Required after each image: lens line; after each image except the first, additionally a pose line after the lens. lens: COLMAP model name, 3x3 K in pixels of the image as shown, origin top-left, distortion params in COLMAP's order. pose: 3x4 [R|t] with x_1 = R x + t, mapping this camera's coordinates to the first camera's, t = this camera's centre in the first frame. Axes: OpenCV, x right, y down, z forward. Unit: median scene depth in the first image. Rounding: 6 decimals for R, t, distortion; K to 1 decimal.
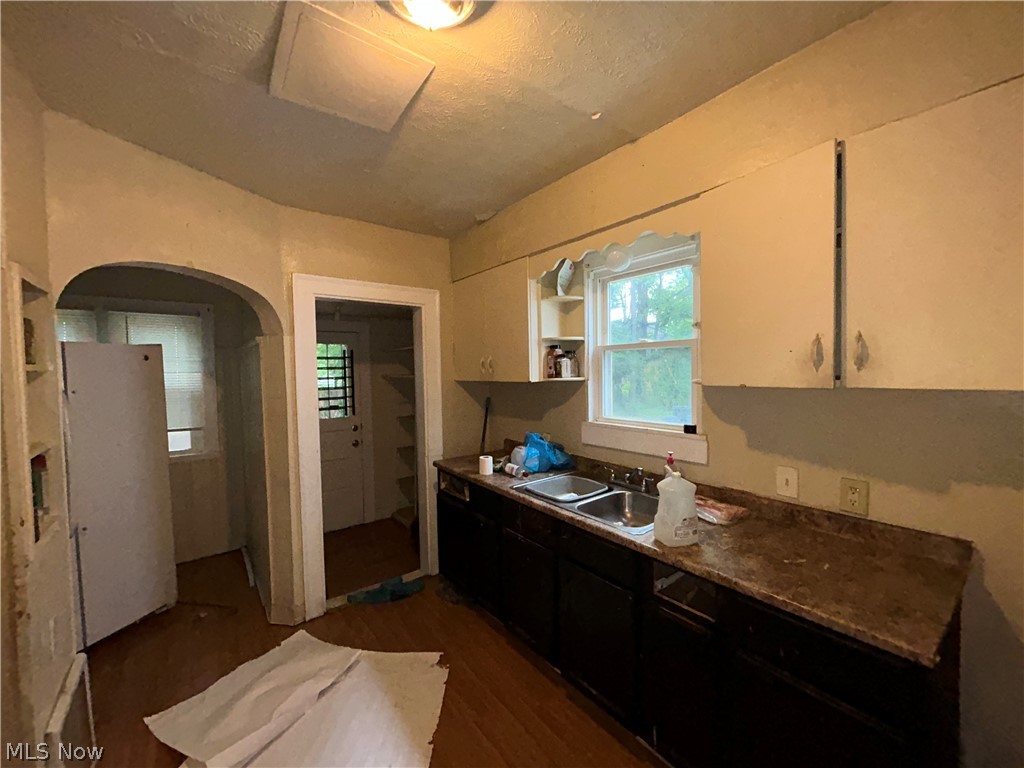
lens RADIAL K [[418.8, 0, 507.4], [0, 418.8, 384.0], [0, 0, 1]] dist [0.001770, -0.000096]
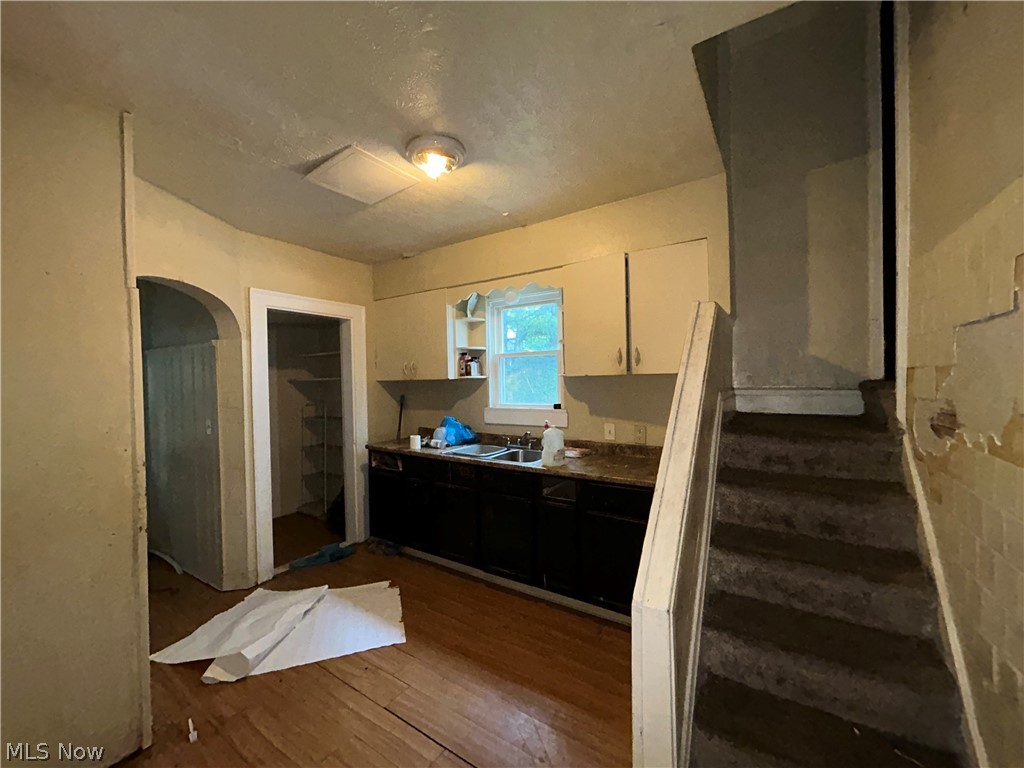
lens RADIAL K [[418.8, 0, 511.1], [0, 418.8, 382.9], [0, 0, 1]] dist [0.001770, -0.000096]
pose [[0.943745, -0.002559, 0.330664, -0.205080], [0.013808, 0.999403, -0.031676, 0.054212], [-0.330385, 0.034460, 0.943217, -0.356809]]
